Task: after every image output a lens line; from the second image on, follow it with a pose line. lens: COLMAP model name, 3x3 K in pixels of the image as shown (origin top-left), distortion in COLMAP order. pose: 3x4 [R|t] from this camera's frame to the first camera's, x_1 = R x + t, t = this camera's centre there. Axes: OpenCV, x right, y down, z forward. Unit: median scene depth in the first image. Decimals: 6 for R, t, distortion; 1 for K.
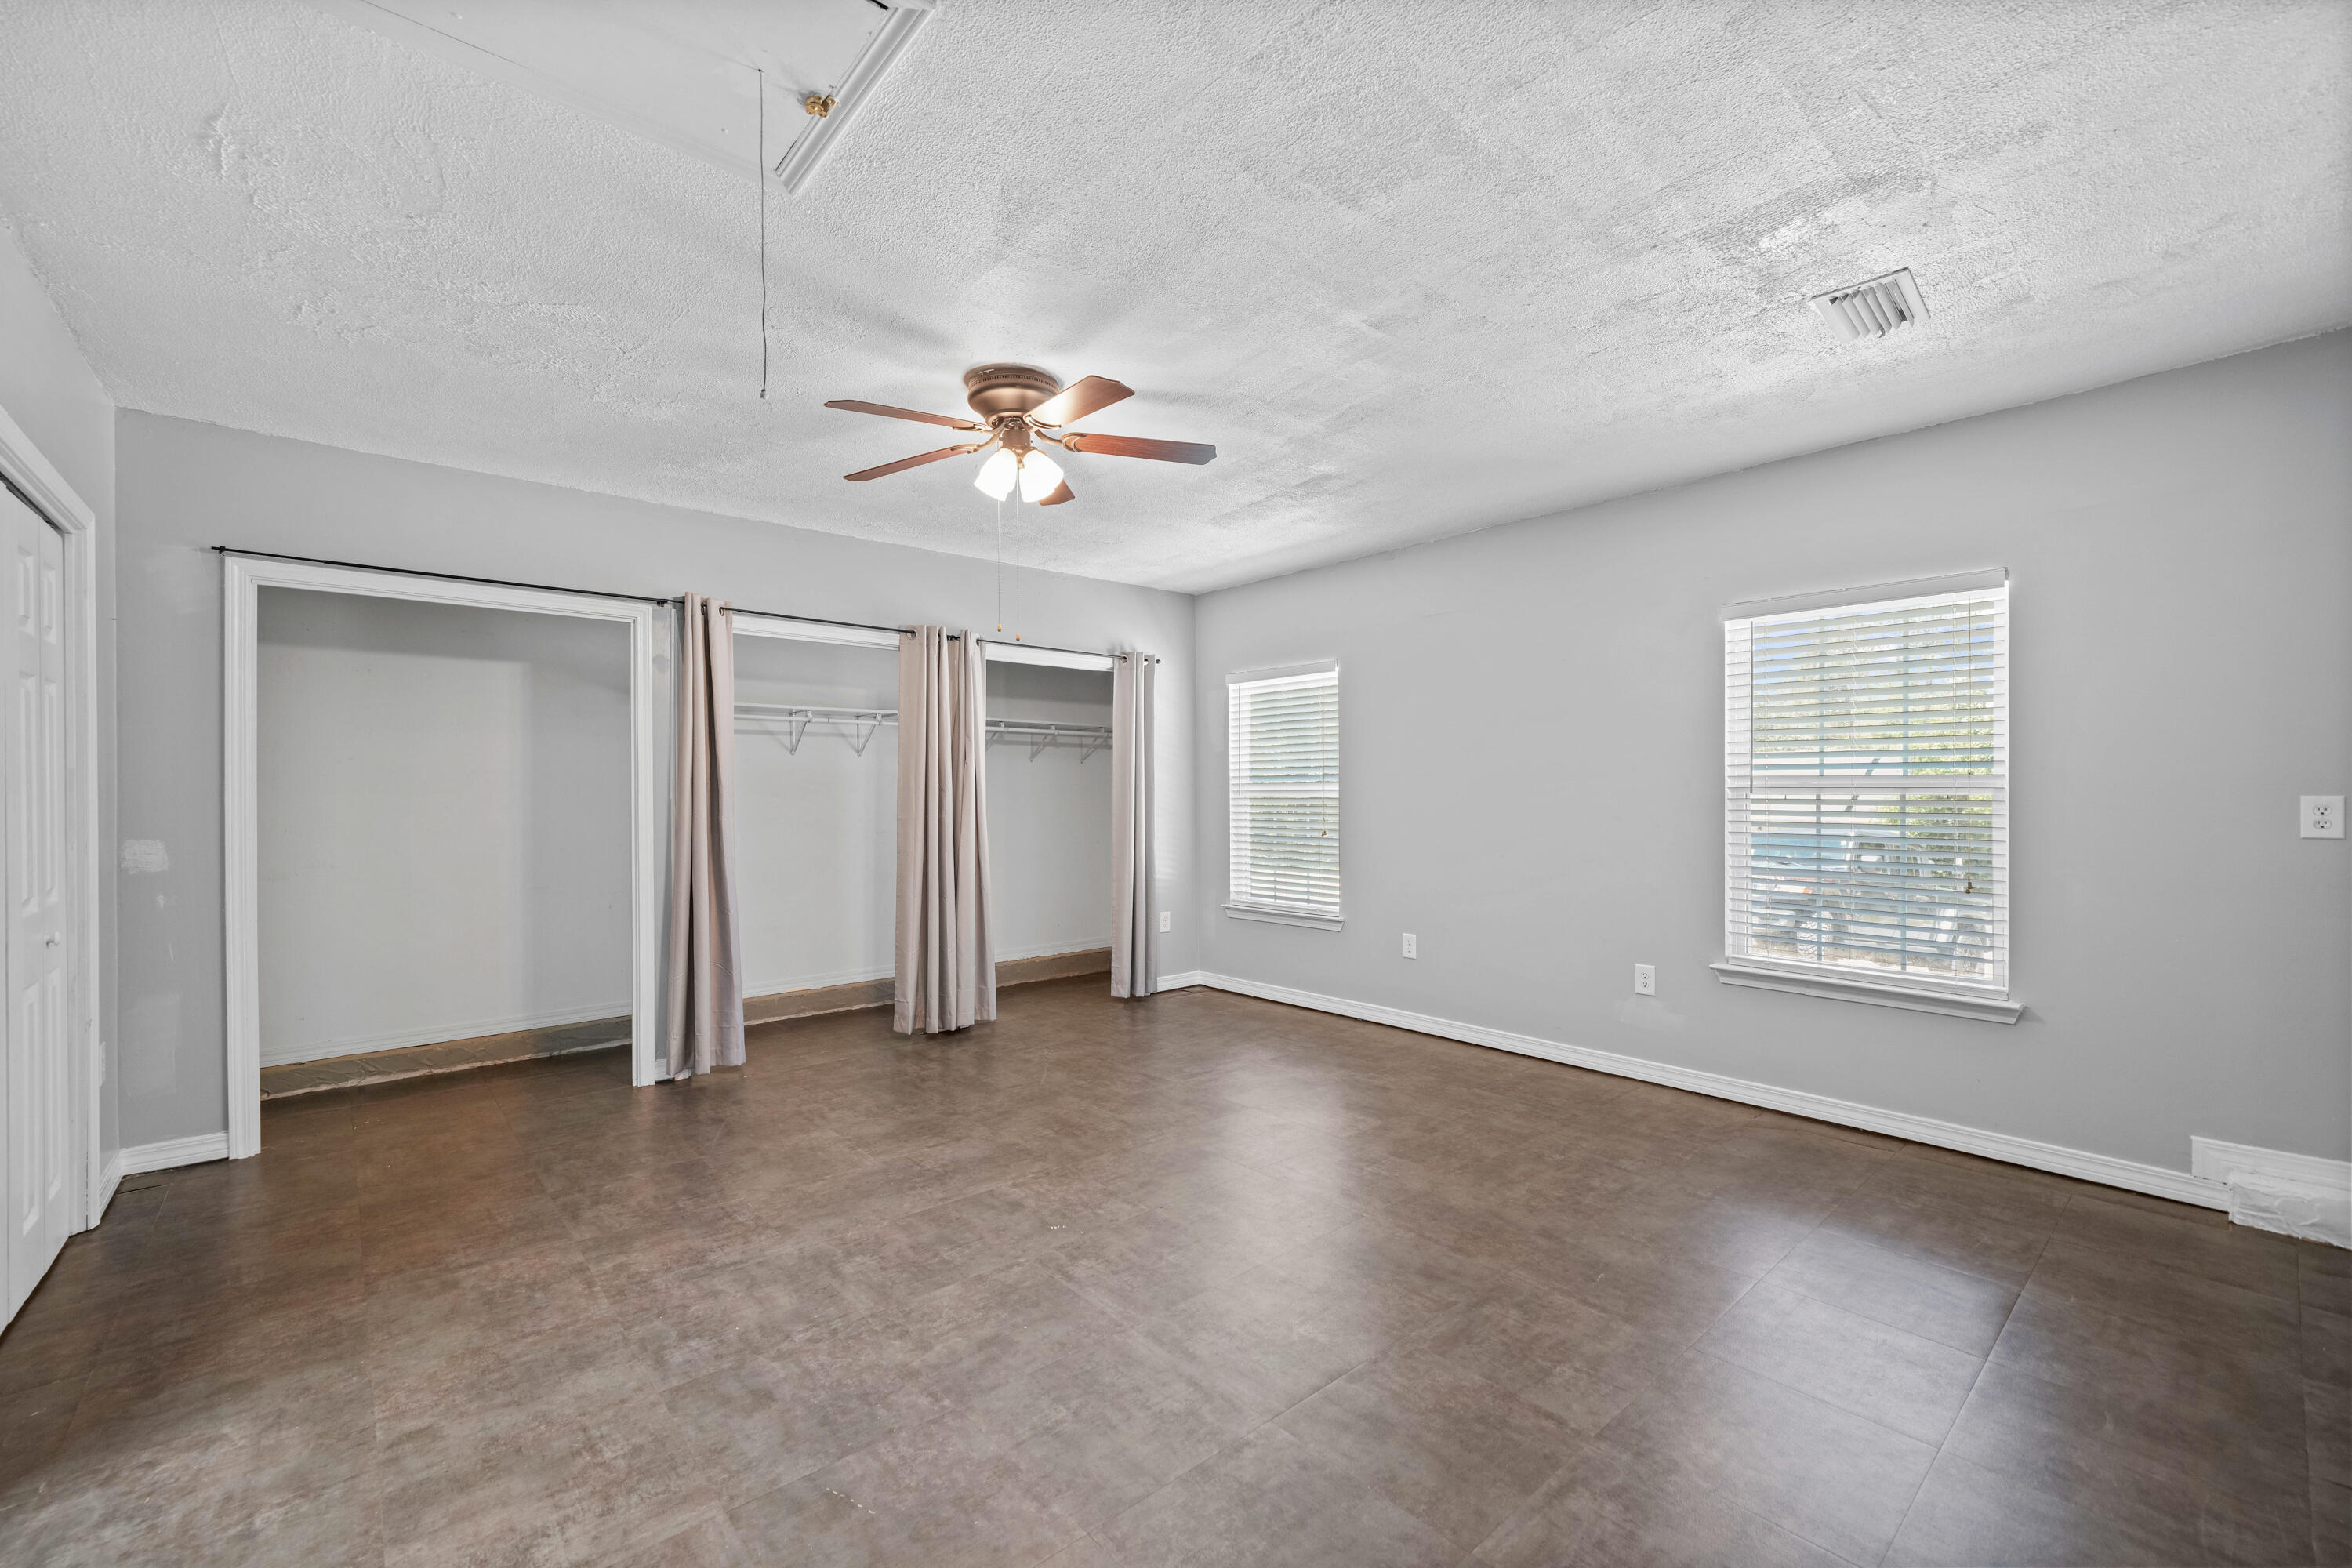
lens RADIAL K [[980.0, 0, 1174.0], [0, 980.0, 792.8], [0, 0, 1]] dist [0.001784, 0.000483]
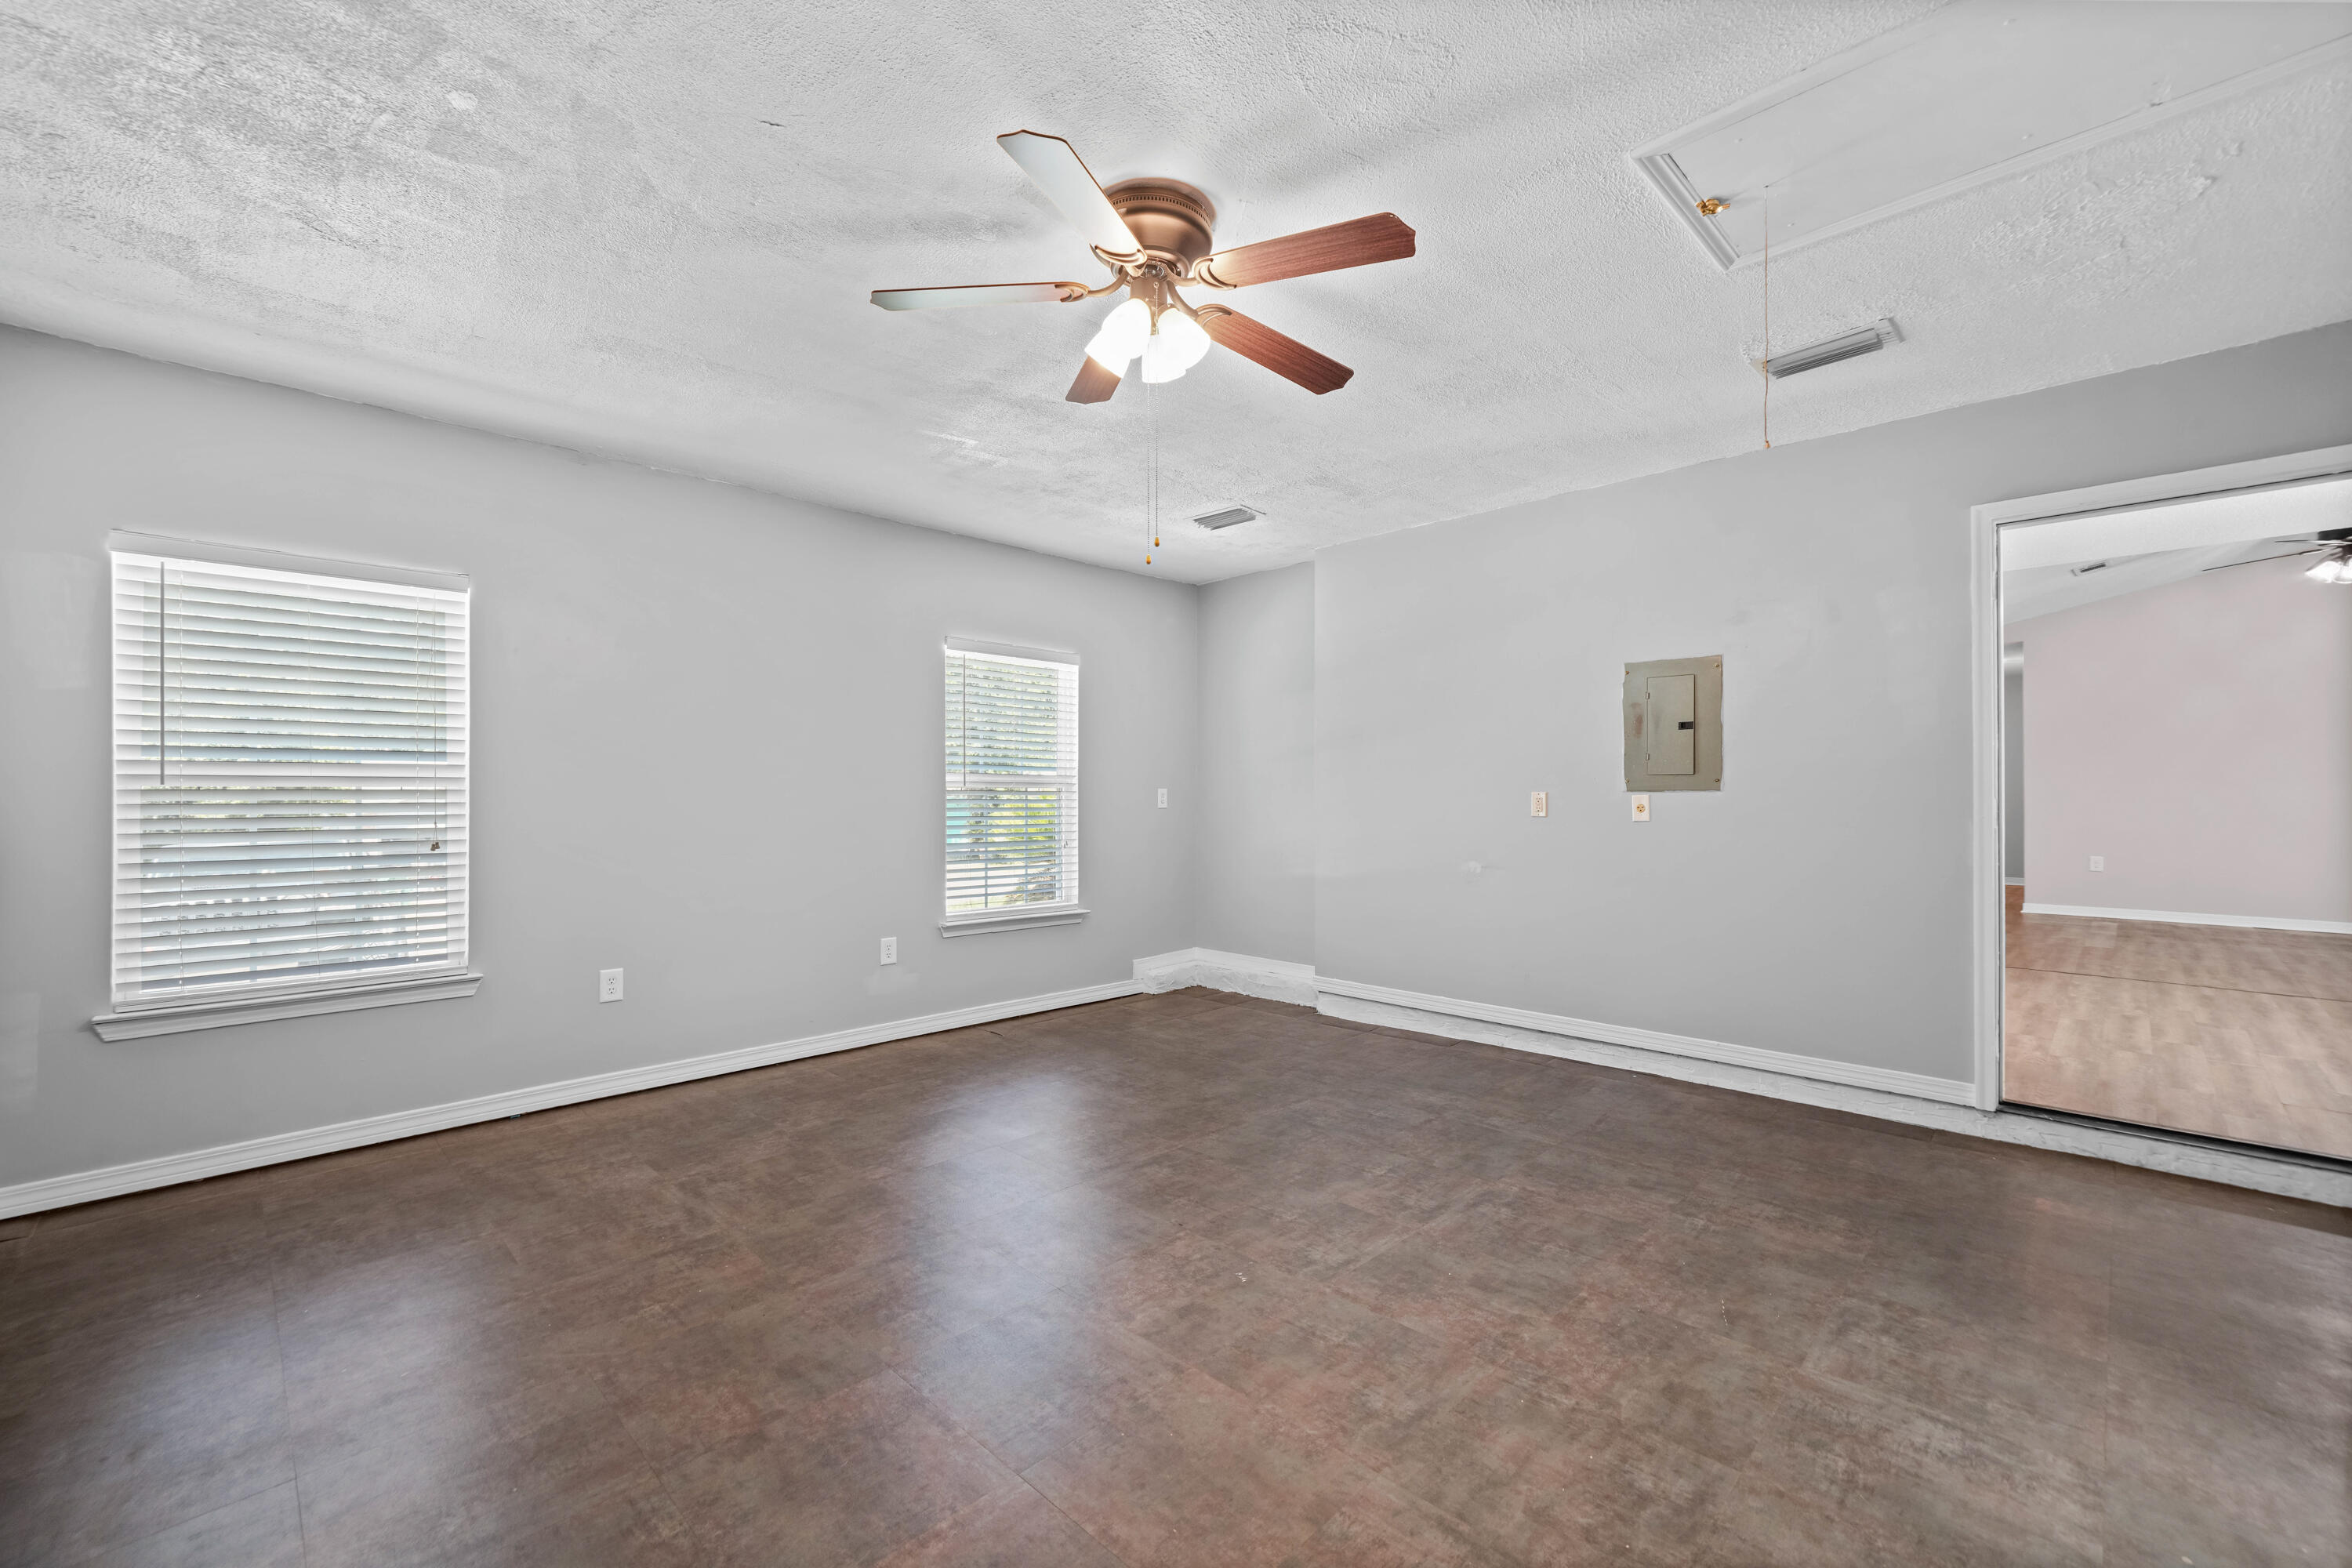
lens RADIAL K [[956.1, 0, 1176.0], [0, 956.1, 784.0], [0, 0, 1]] dist [-0.002093, 0.000080]
pose [[-0.074134, 0.015240, 0.997132, -1.231839], [0.003753, 0.999880, -0.015003, 0.032542], [-0.997241, 0.002630, -0.074183, 1.447375]]
